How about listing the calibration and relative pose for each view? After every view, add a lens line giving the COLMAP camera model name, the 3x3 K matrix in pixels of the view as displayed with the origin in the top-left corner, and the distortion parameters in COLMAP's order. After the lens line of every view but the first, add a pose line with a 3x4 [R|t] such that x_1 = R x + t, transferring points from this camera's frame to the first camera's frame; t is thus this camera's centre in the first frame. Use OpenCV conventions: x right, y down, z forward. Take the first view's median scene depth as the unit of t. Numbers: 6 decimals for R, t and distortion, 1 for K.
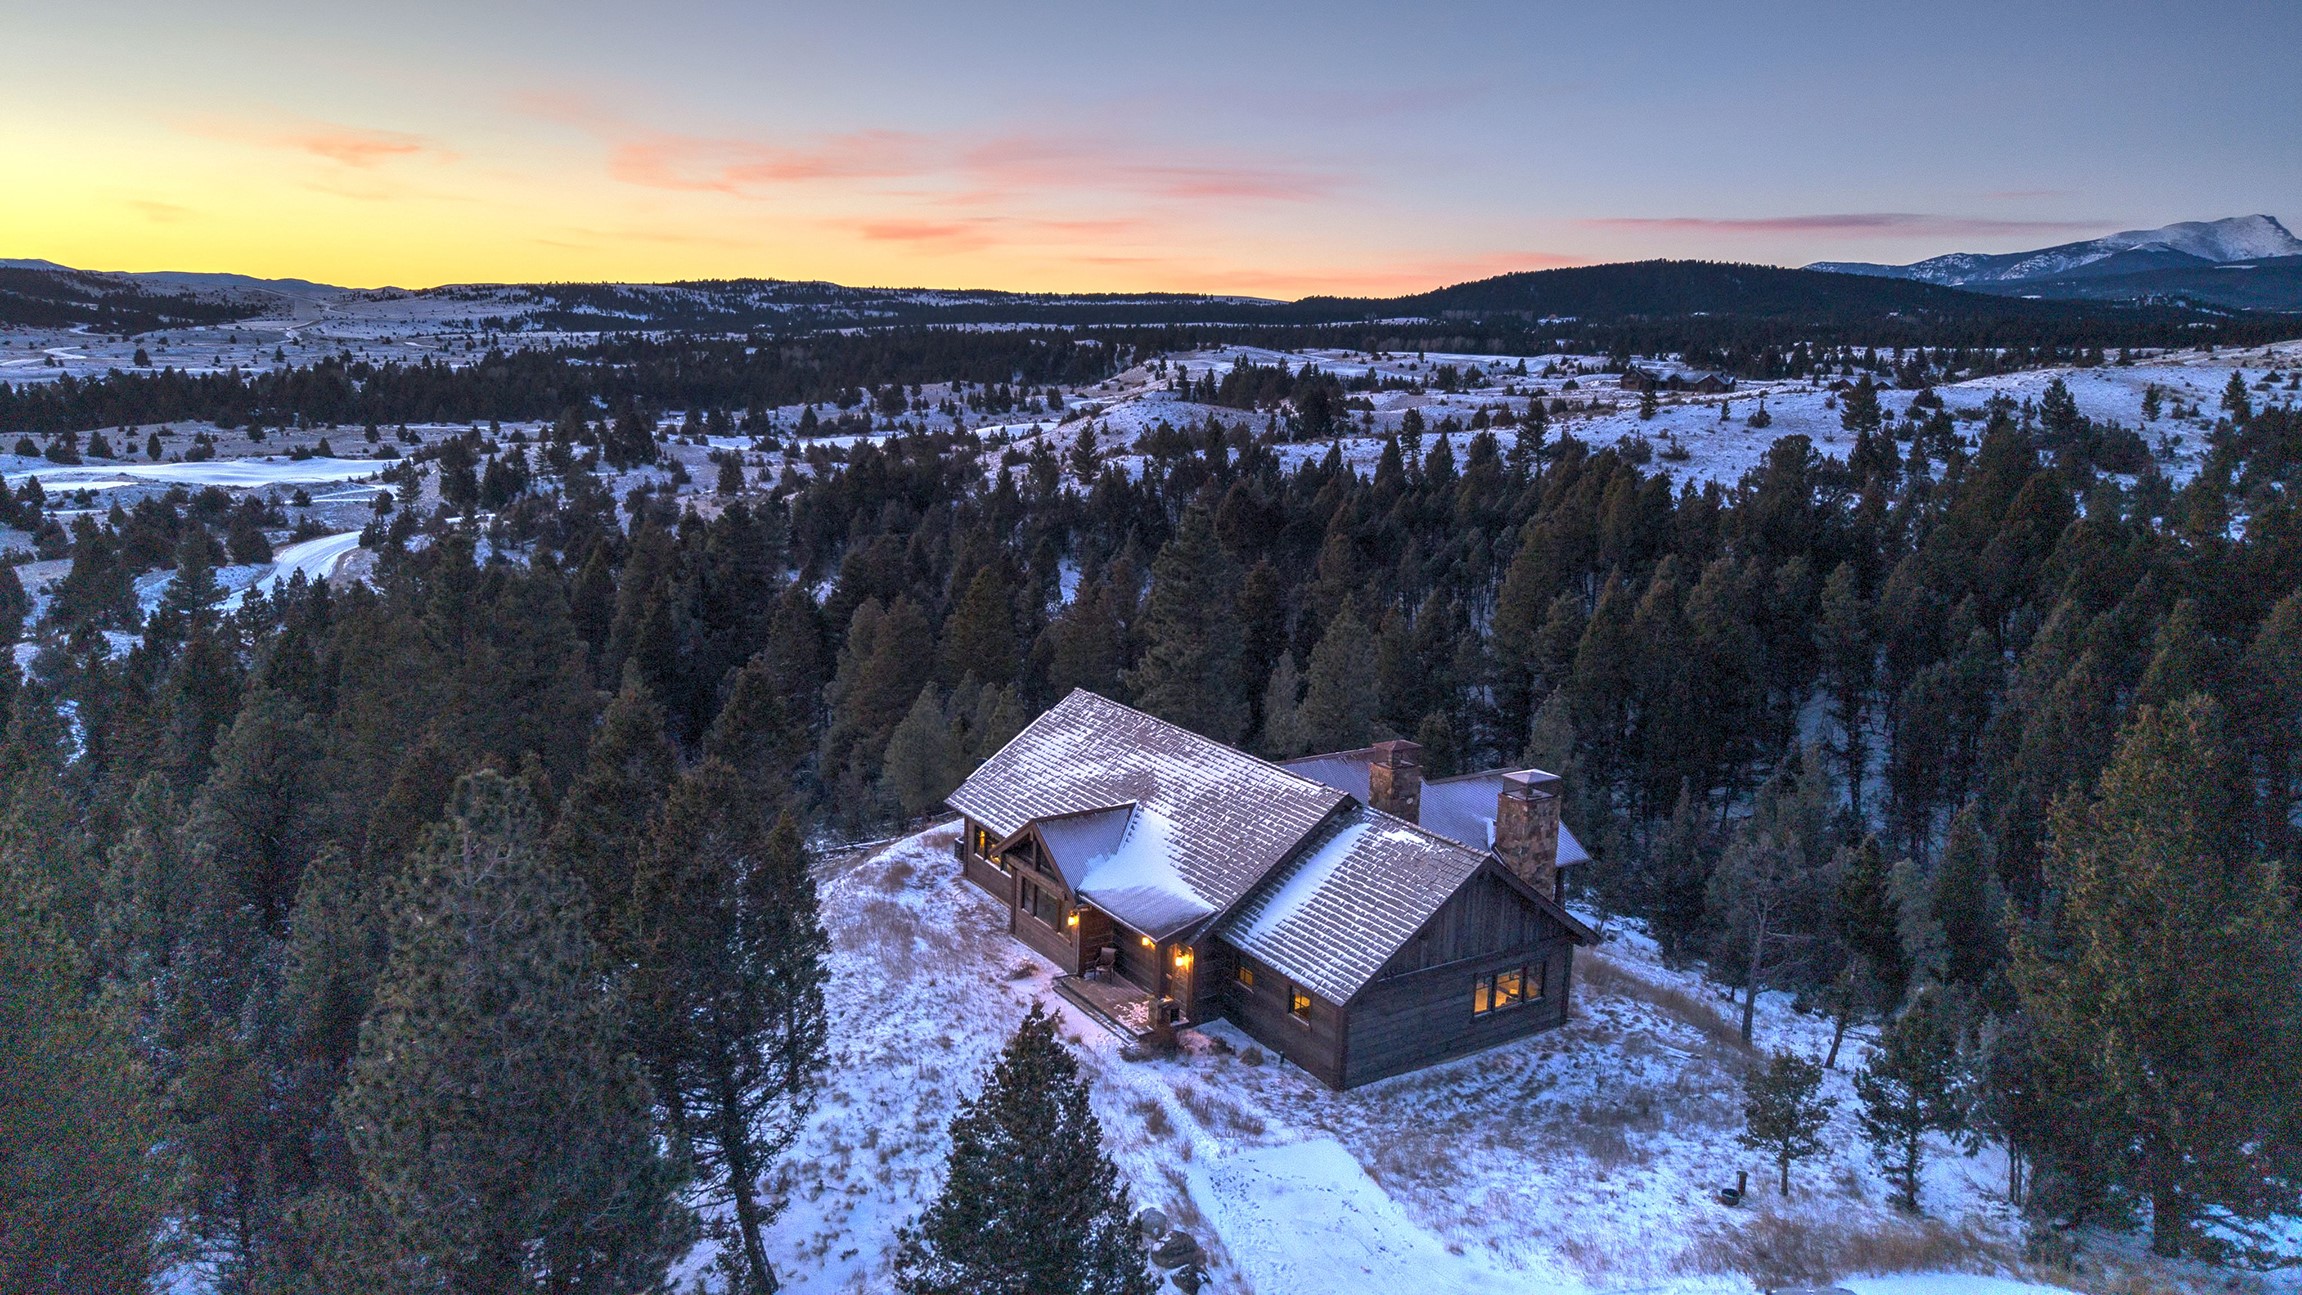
lens RADIAL K [[1534.9, 0, 1141.0], [0, 1534.9, 642.6], [0, 0, 1]] dist [0.024569, -0.029614]
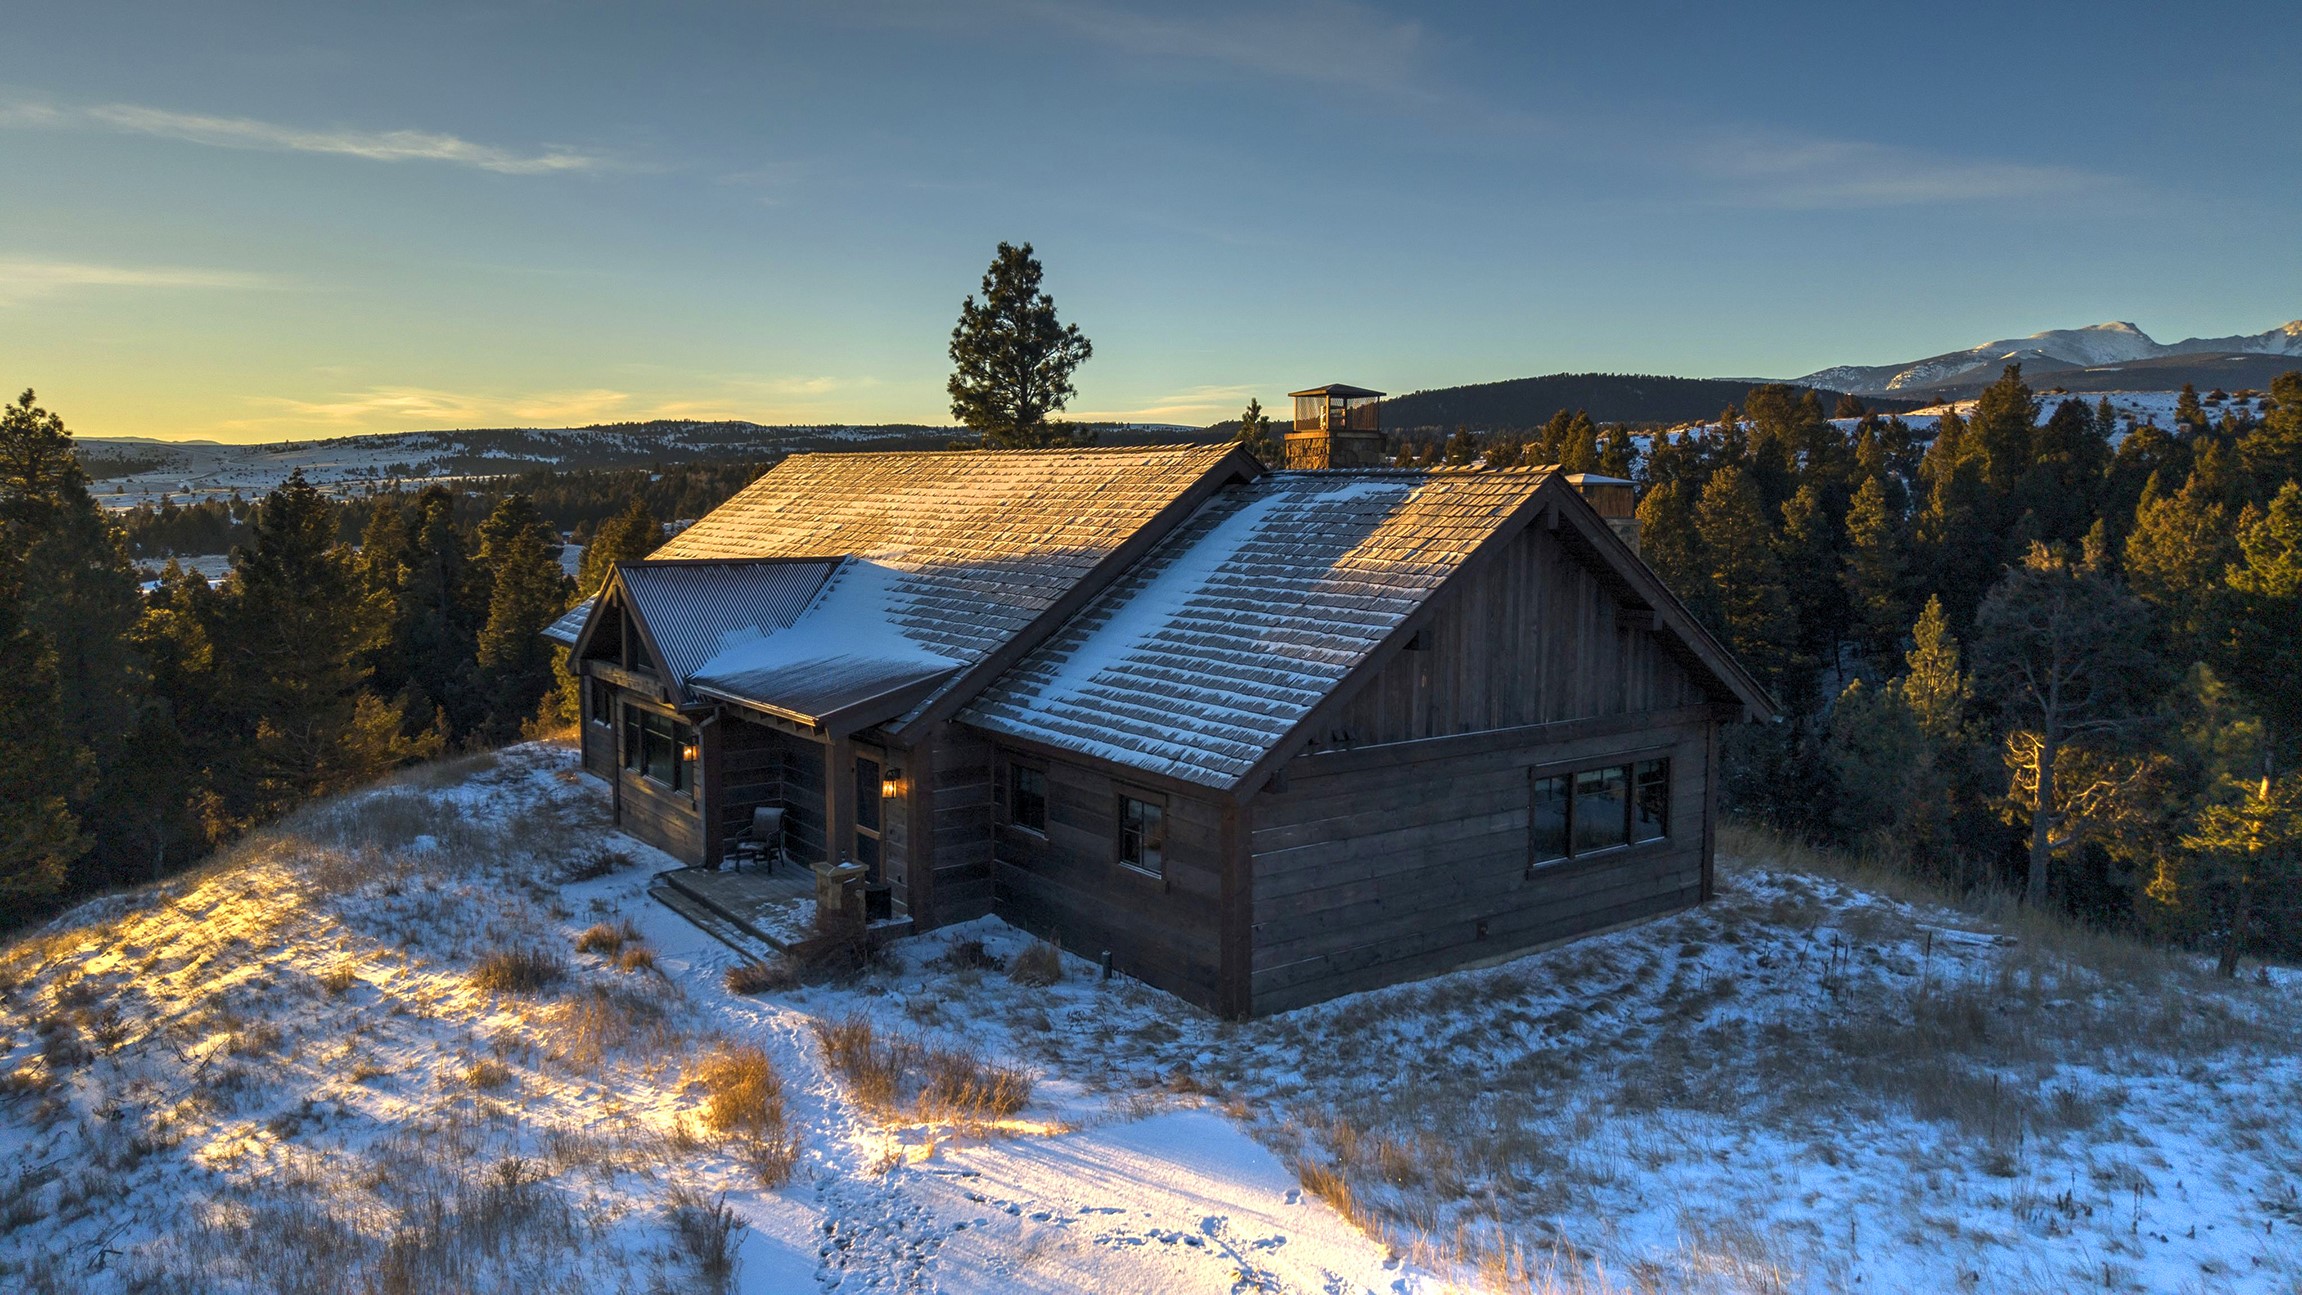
lens RADIAL K [[1534.9, 0, 1139.4], [0, 1534.9, 628.8], [0, 0, 1]] dist [0.024569, -0.029614]
pose [[0.998230, -0.036313, 0.047102, 0.016357], [0.040560, 0.994877, -0.092601, 0.041939], [-0.043498, 0.094348, 0.994589, 0.109054]]
